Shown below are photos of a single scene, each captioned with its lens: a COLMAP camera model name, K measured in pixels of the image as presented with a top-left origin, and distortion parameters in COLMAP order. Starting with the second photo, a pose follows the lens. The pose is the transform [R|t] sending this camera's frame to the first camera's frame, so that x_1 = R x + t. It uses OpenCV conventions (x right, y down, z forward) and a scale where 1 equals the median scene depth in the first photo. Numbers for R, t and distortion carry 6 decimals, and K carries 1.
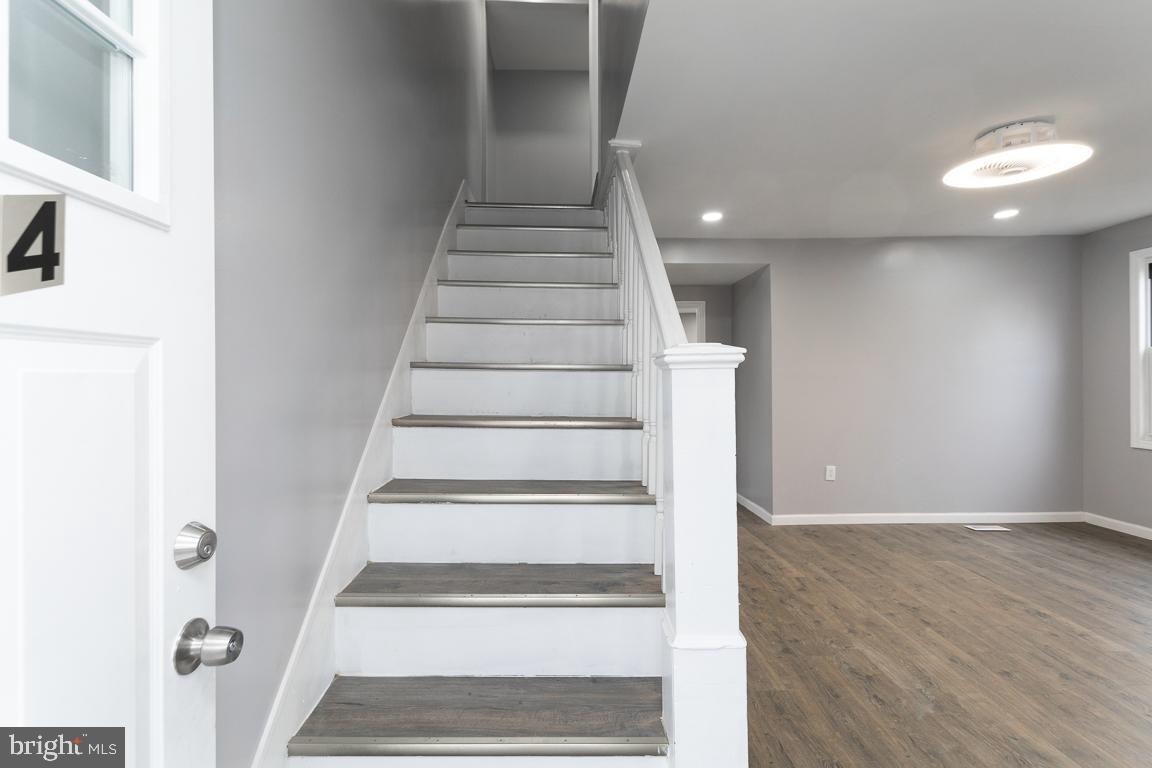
lens RADIAL K [[548.0, 0, 571.4], [0, 548.0, 371.4], [0, 0, 1]] dist [0.011611, -0.001421]
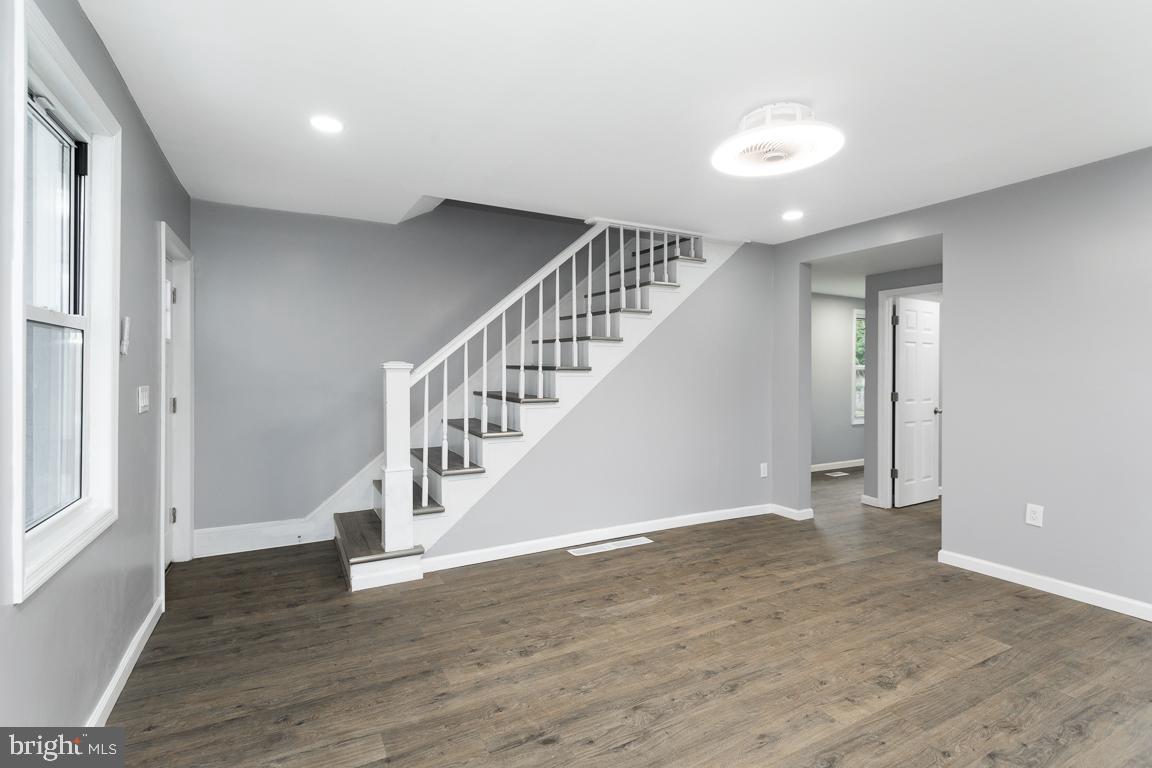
lens RADIAL K [[534.7, 0, 569.3], [0, 534.7, 378.7], [0, 0, 1]] dist [0.018548, -0.008378]
pose [[0.447120, 0.015036, -0.894348, 1.211266], [0.002680, 0.999832, 0.018149, -0.003972], [0.894470, -0.010512, 0.447004, 0.246679]]
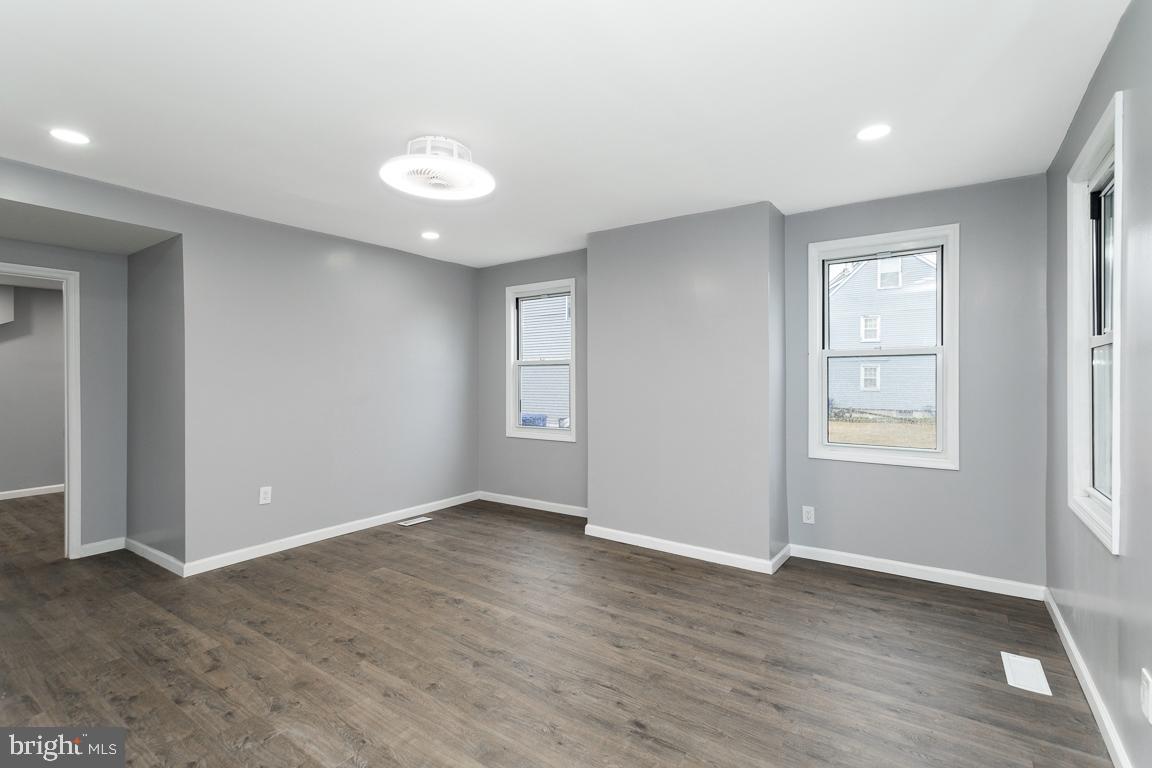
lens RADIAL K [[534.7, 0, 569.3], [0, 534.7, 378.7], [0, 0, 1]] dist [0.018548, -0.008378]
pose [[0.597253, 0.002848, 0.802048, 0.120684], [-0.006677, 0.999977, 0.001422, -0.002643], [-0.802025, -0.006205, 0.597258, 0.176890]]
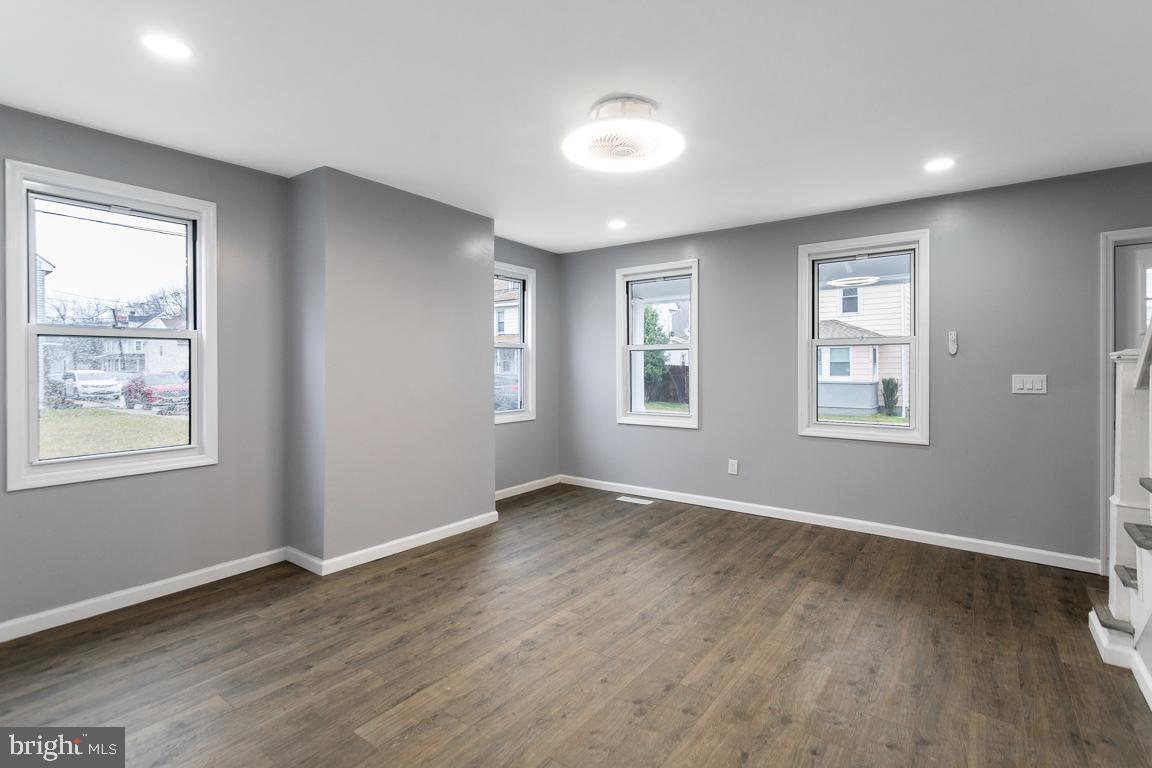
lens RADIAL K [[548.0, 0, 571.4], [0, 548.0, 371.4], [0, 0, 1]] dist [0.011611, -0.001421]
pose [[-0.788403, -0.004571, 0.615142, 0.248617], [-0.000876, 0.999980, 0.006308, 0.008091], [-0.615159, 0.004435, -0.788391, 1.497660]]
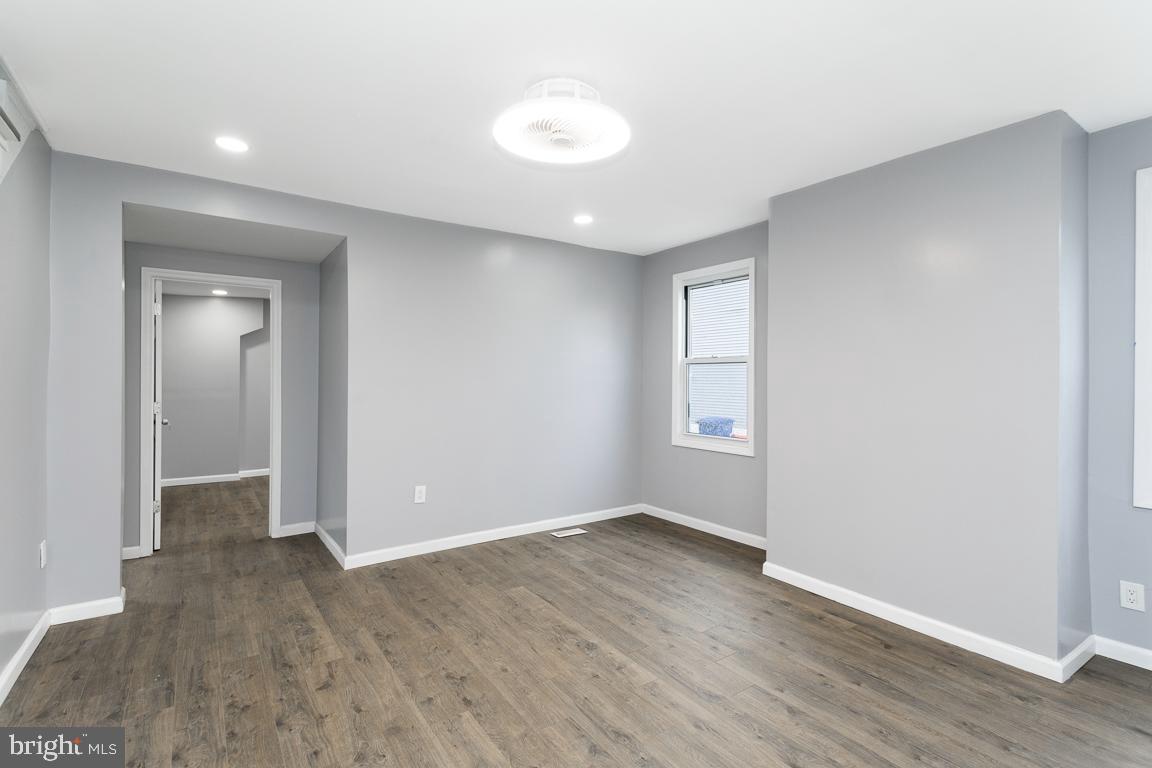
lens RADIAL K [[534.7, 0, 569.3], [0, 534.7, 378.7], [0, 0, 1]] dist [0.018548, -0.008378]
pose [[0.835949, 0.007848, 0.548751, 0.306204], [-0.012179, 0.999917, 0.004253, -0.003275], [-0.548672, -0.010239, 0.835975, 0.261811]]
